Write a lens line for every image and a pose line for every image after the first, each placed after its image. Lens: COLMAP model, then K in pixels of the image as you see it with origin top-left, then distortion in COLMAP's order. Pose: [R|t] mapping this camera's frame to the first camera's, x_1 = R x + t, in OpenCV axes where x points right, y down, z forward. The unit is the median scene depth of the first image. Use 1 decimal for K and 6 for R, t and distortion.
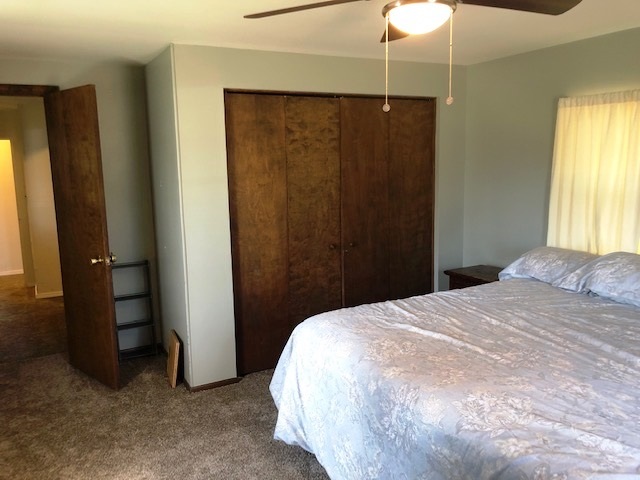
lens RADIAL K [[523.2, 0, 319.7], [0, 523.2, 239.9], [0, 0, 1]] dist [0.005882, 0.010011]
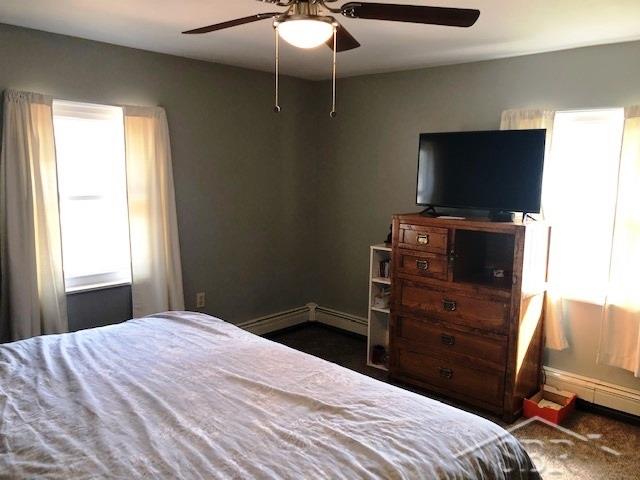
lens RADIAL K [[523.2, 0, 320.3], [0, 523.2, 241.2], [0, 0, 1]] dist [0.005882, 0.010011]
pose [[-0.946572, 0.049250, -0.318709, 0.419653], [-0.051671, 0.952340, 0.300631, -0.265850], [0.318326, 0.301037, -0.898914, 1.668162]]
